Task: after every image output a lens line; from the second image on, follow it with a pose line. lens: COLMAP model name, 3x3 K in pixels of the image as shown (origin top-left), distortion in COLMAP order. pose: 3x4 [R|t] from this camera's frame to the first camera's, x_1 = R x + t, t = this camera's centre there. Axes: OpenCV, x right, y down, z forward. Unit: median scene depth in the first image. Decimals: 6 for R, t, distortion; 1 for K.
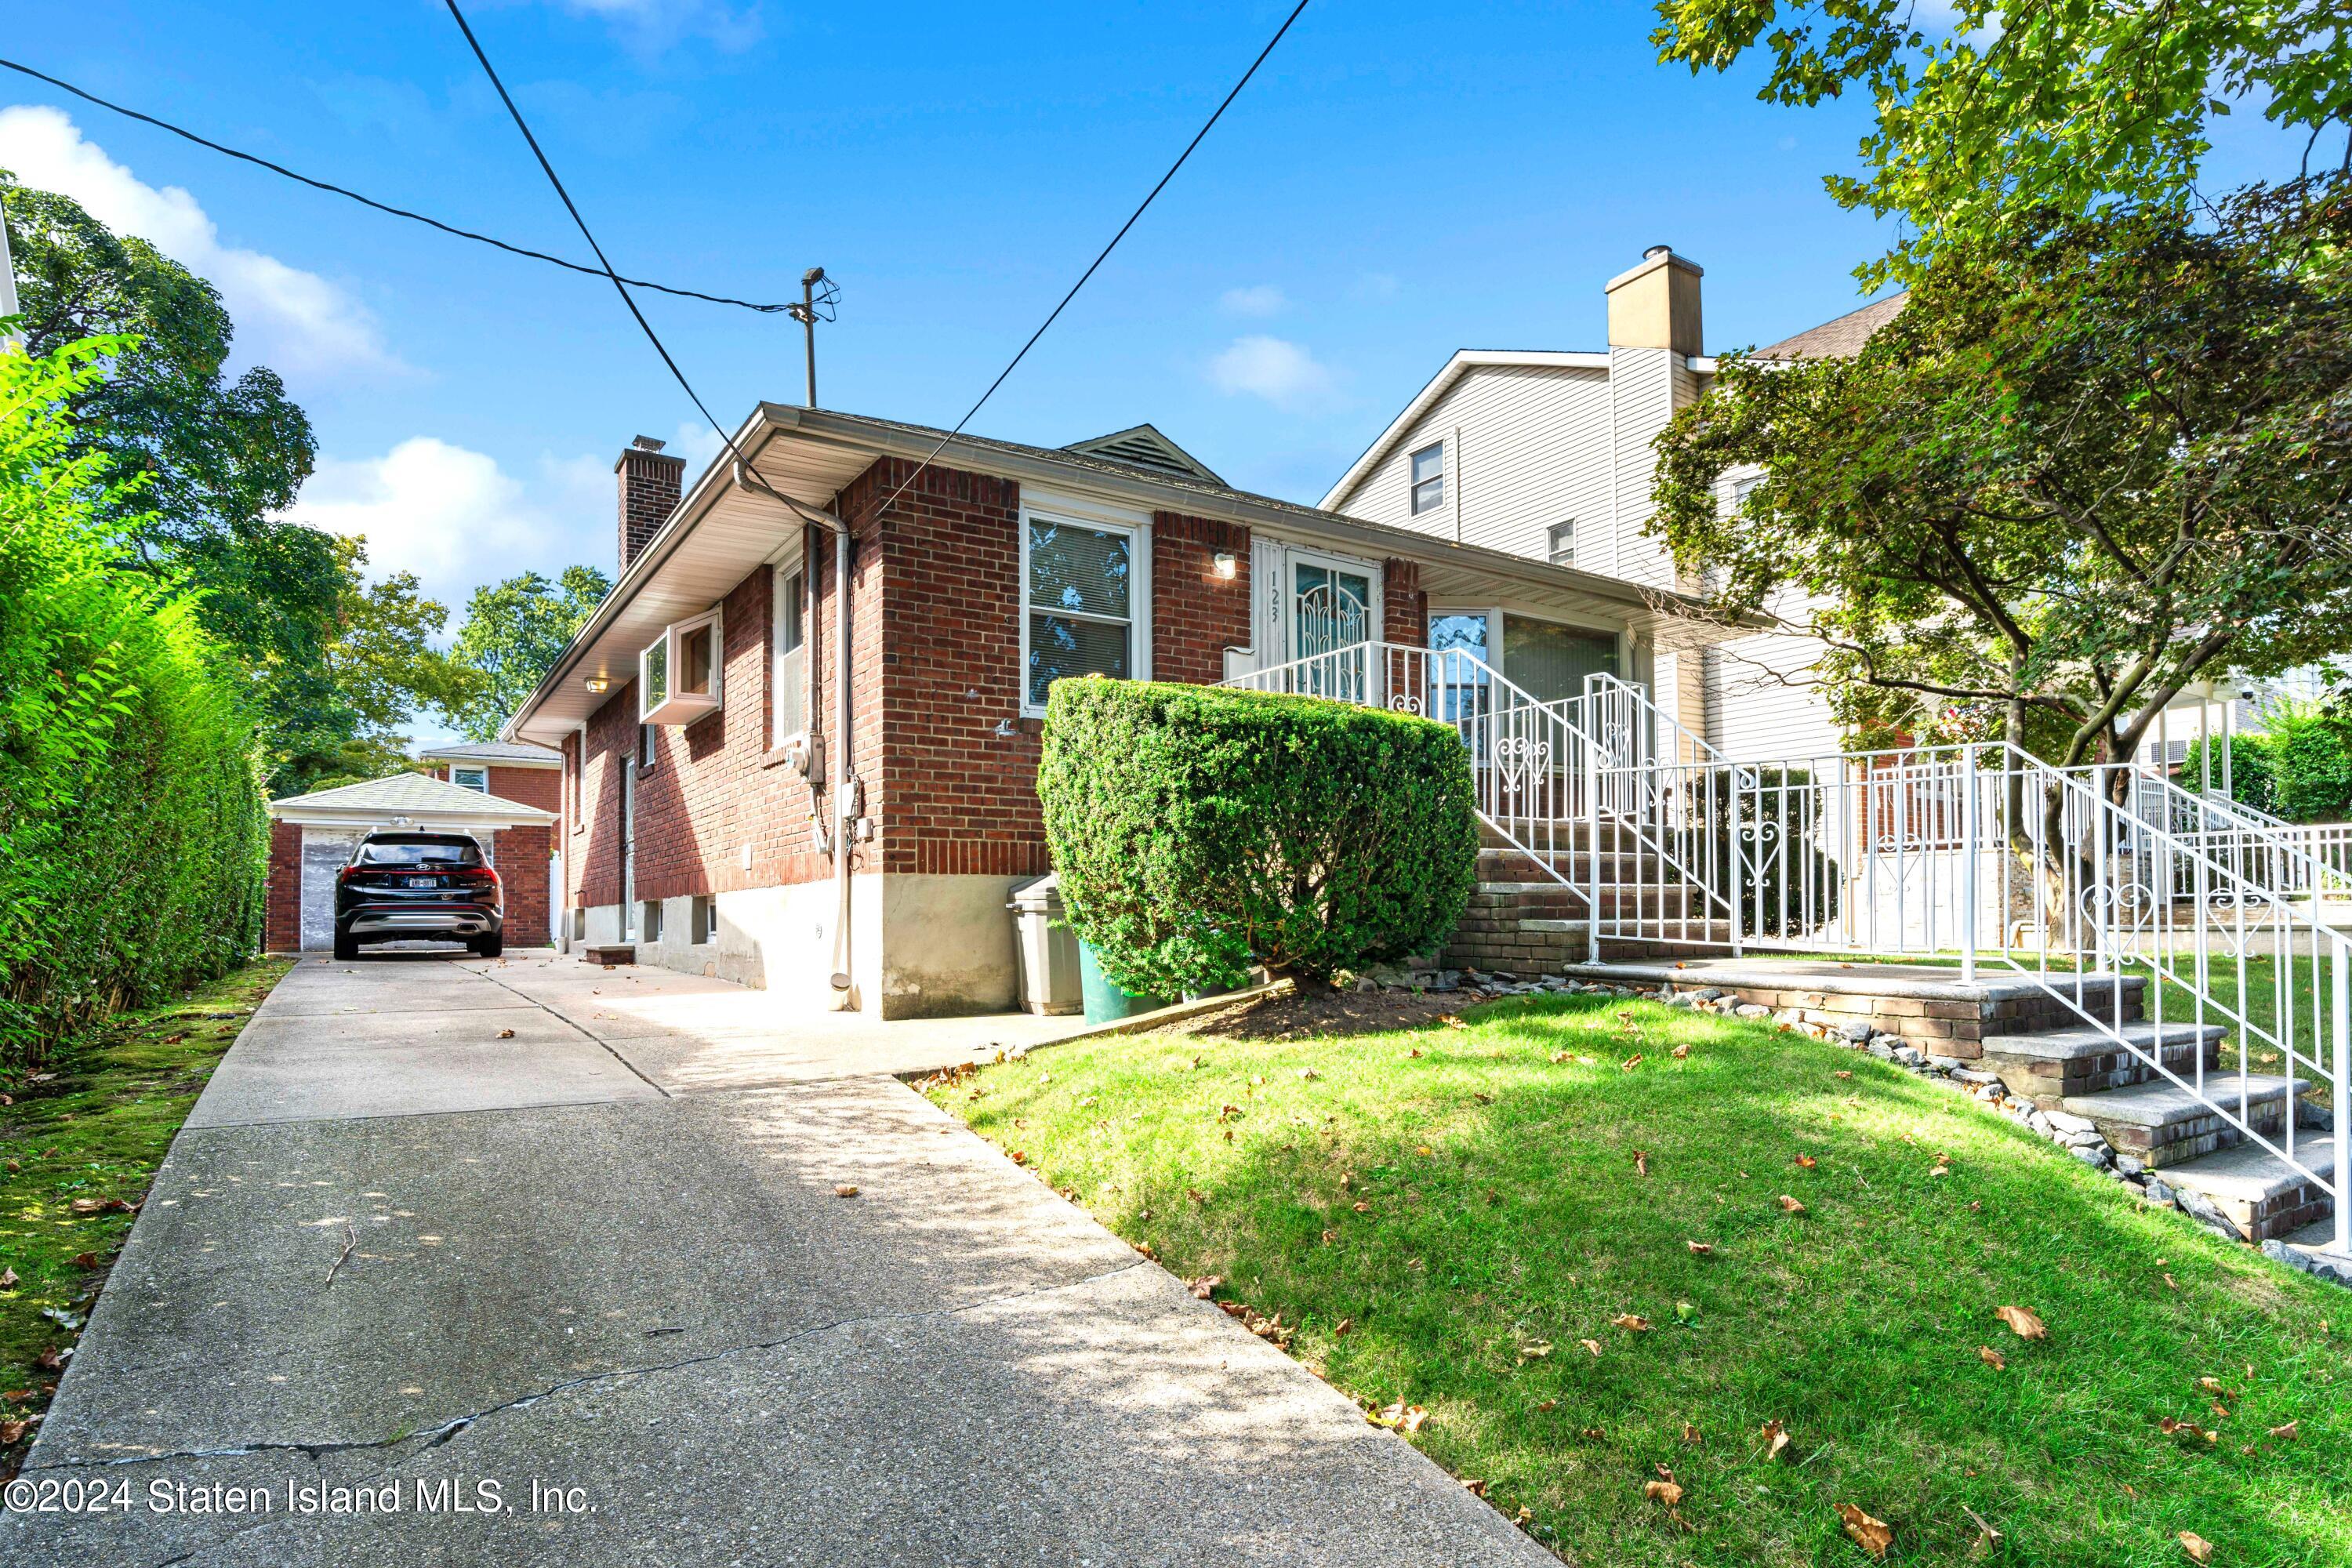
lens RADIAL K [[1266.0, 0, 1220.4], [0, 1266.0, 893.6], [0, 0, 1]] dist [-0.008171, -0.001336]
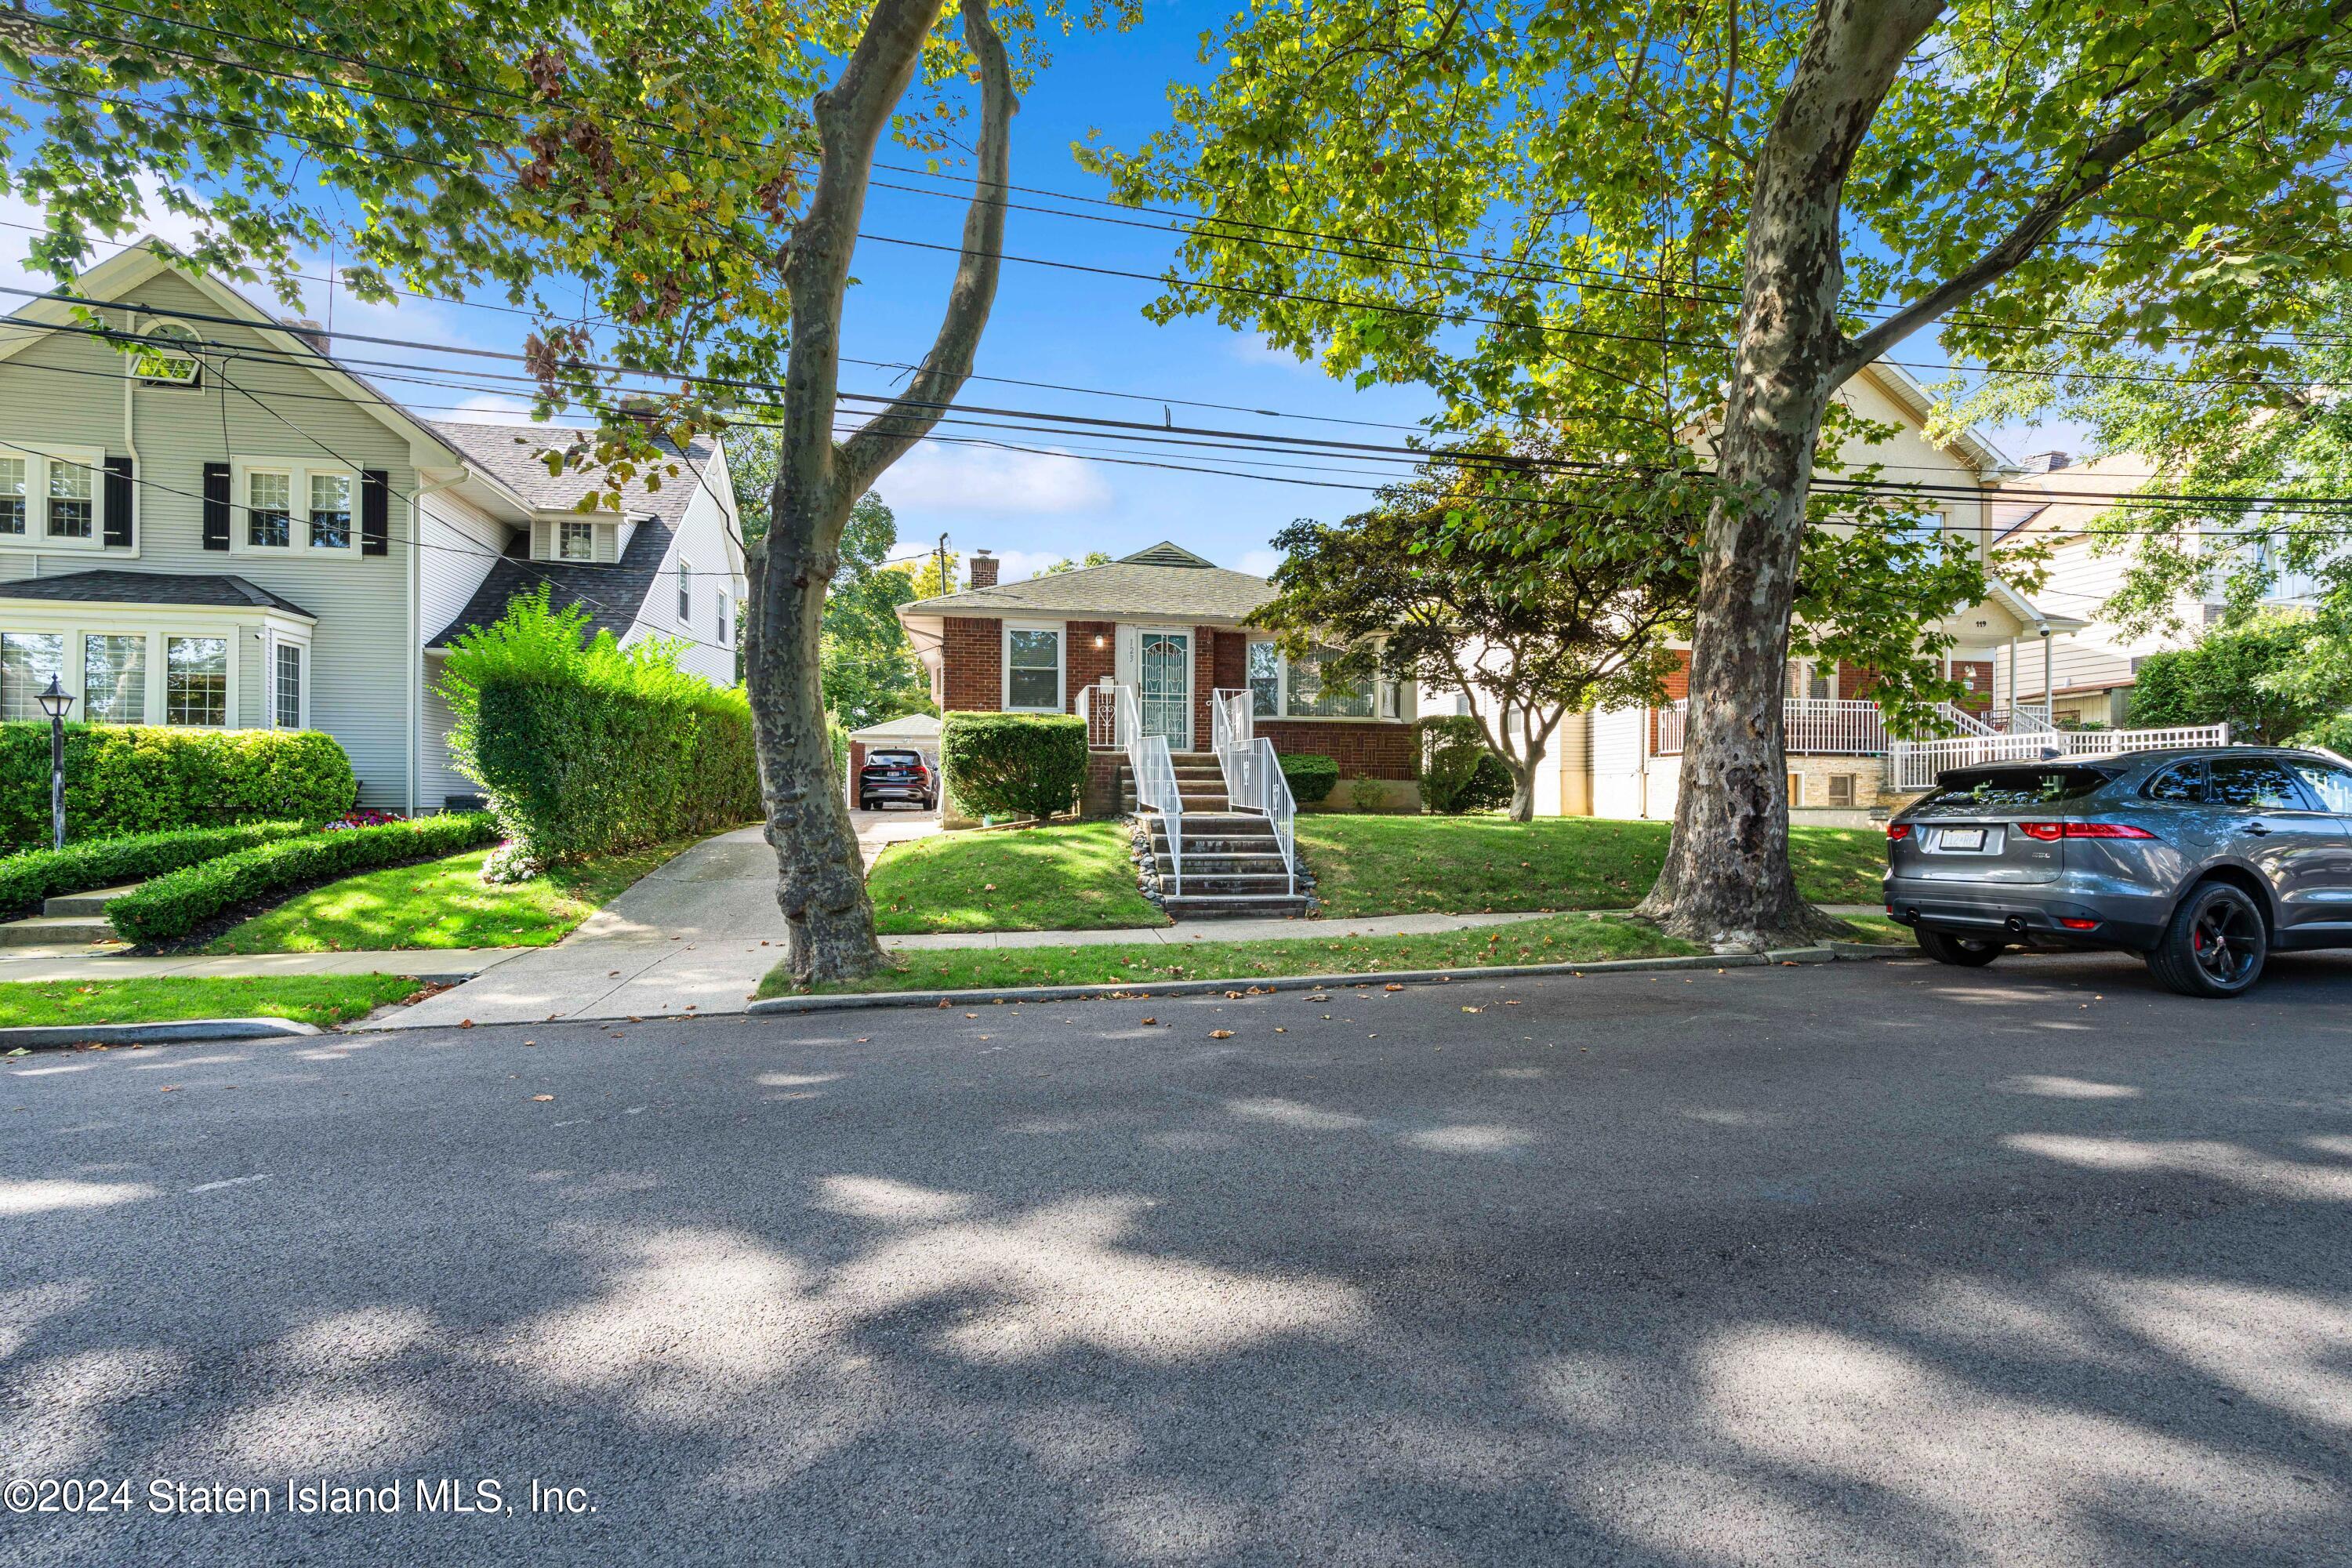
lens RADIAL K [[1056.6, 0, 1191.0], [0, 1056.6, 783.8], [0, 0, 1]] dist [0.002267, -0.000018]
pose [[0.913188, 0.006758, -0.407483, 0.586900], [-0.004074, 0.999964, 0.007454, -0.008497], [0.407519, -0.005146, 0.913182, -0.431534]]
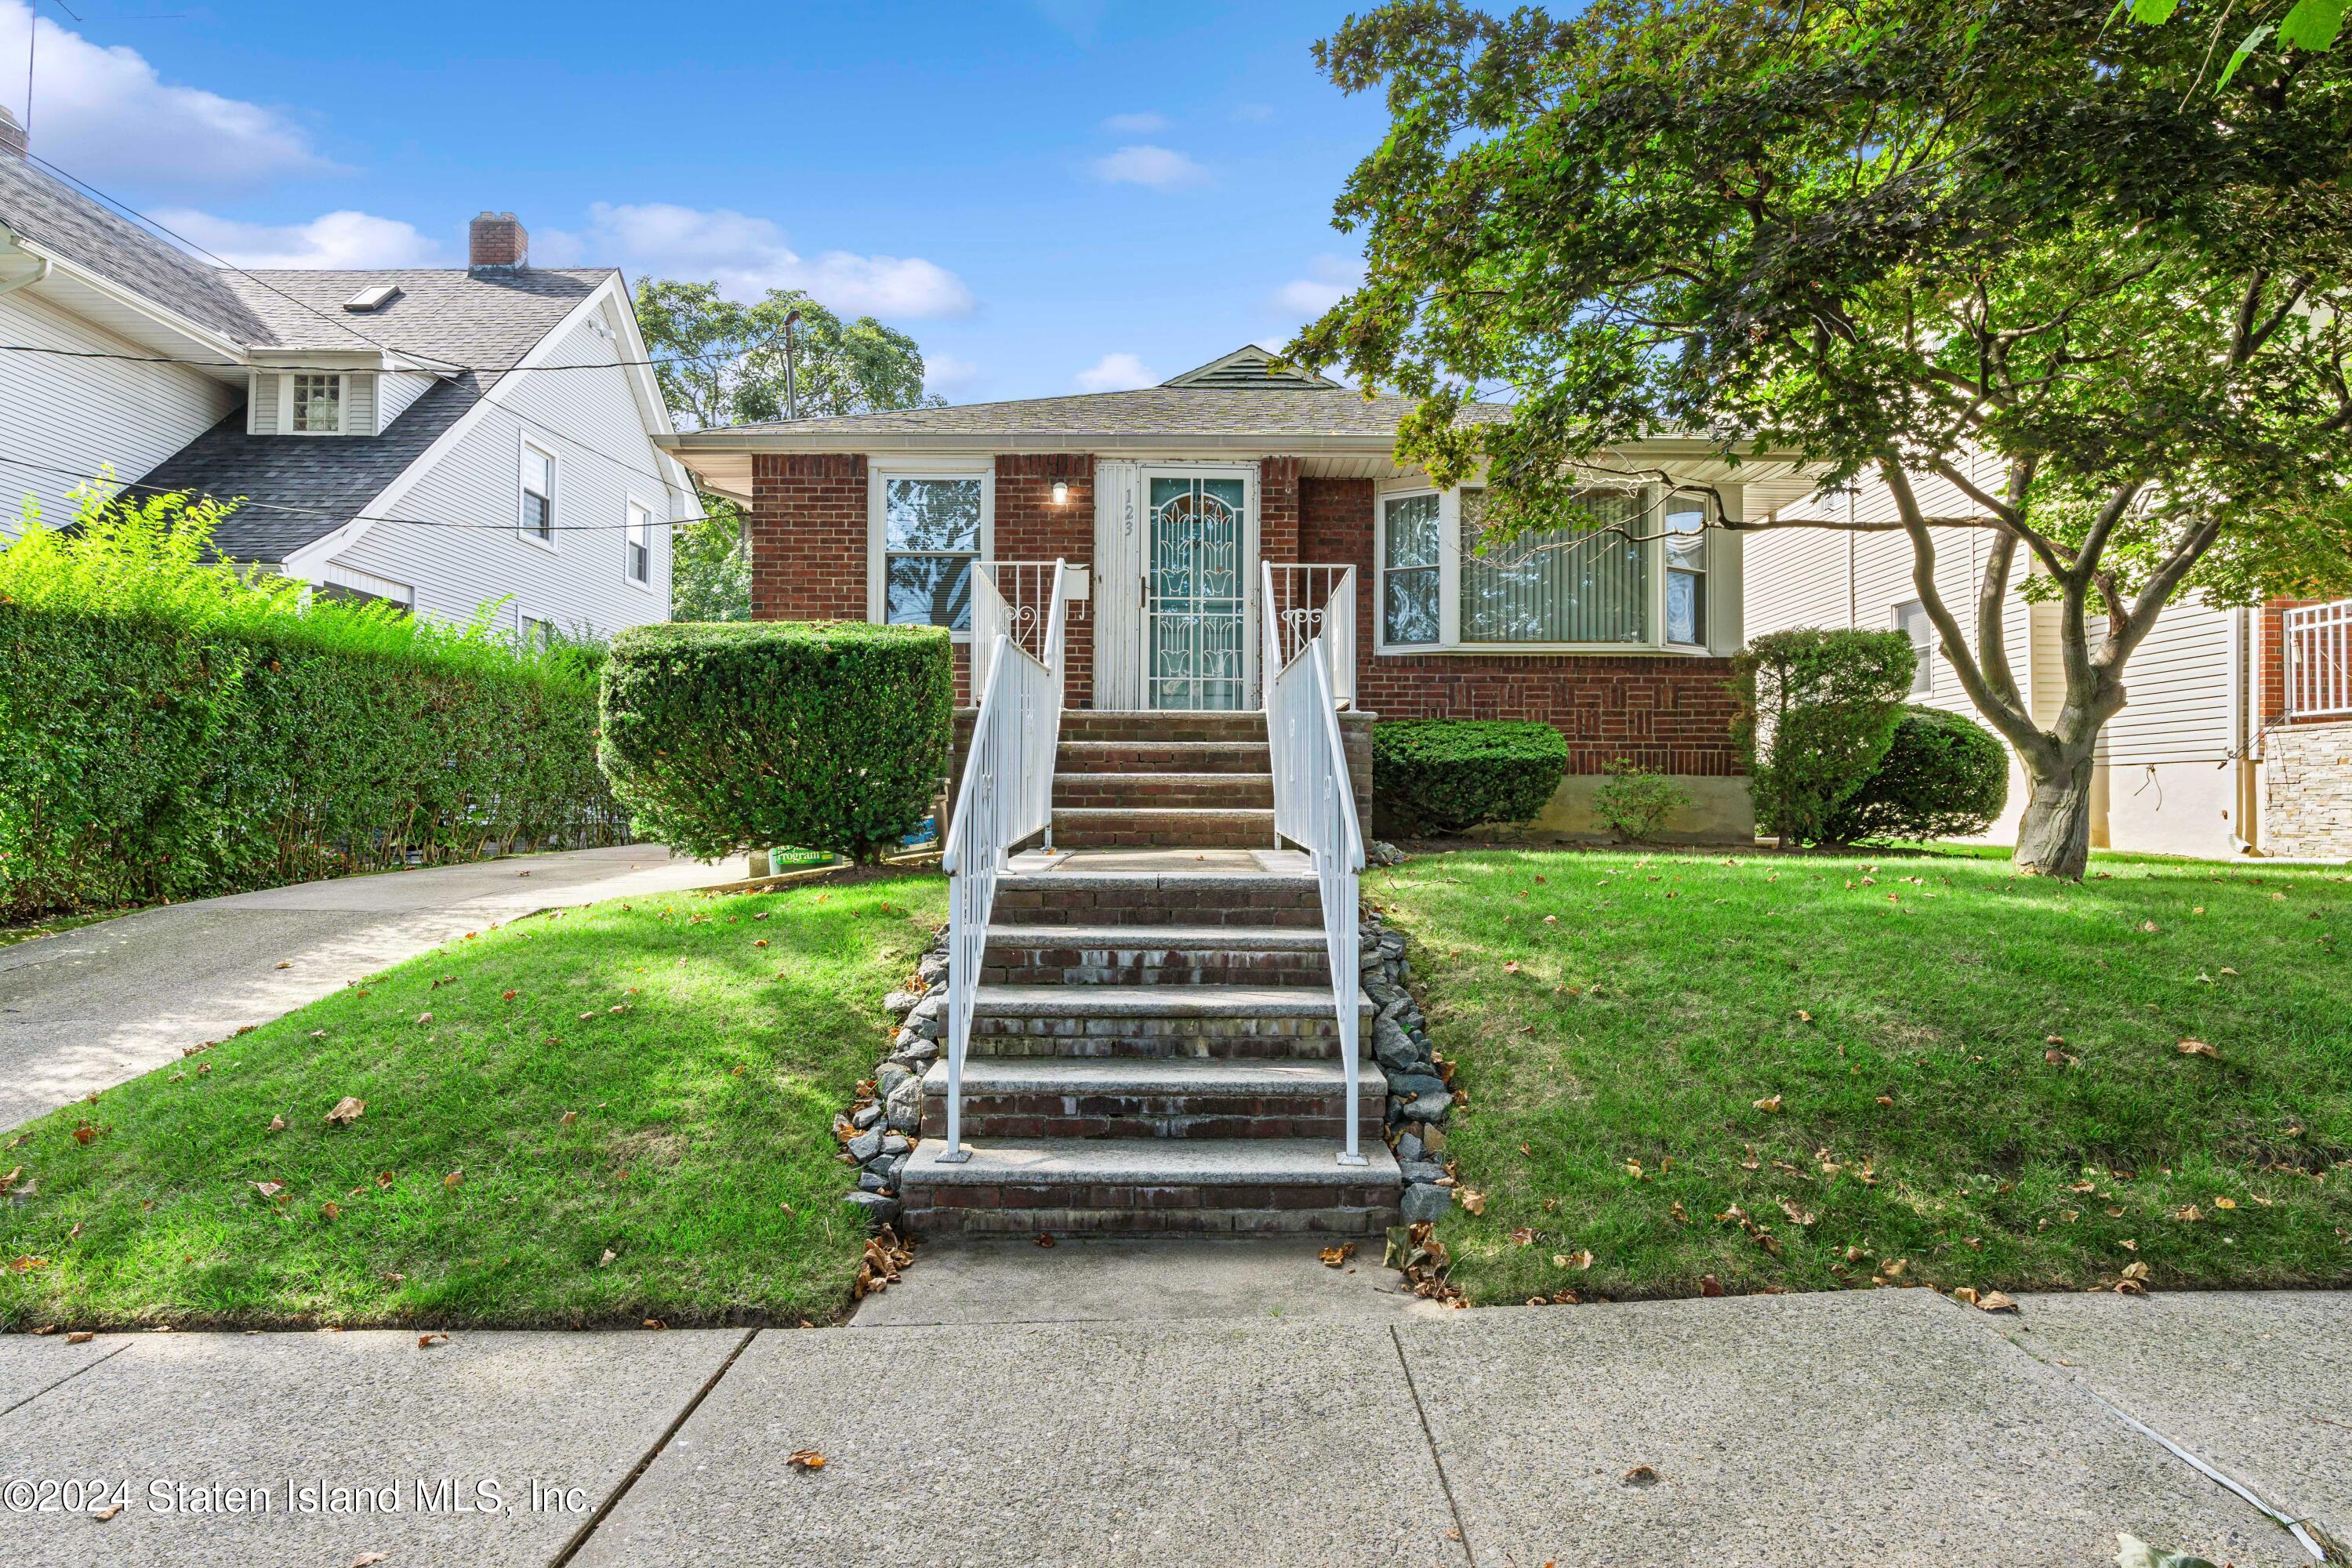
lens RADIAL K [[1266.0, 0, 1201.9], [0, 1266.0, 759.6], [0, 0, 1]] dist [-0.008171, -0.001336]
pose [[0.830079, -0.009648, -0.557562, 0.457963], [-0.000302, 0.999842, -0.017750, -0.000846], [0.557645, 0.014902, 0.829945, 0.084976]]
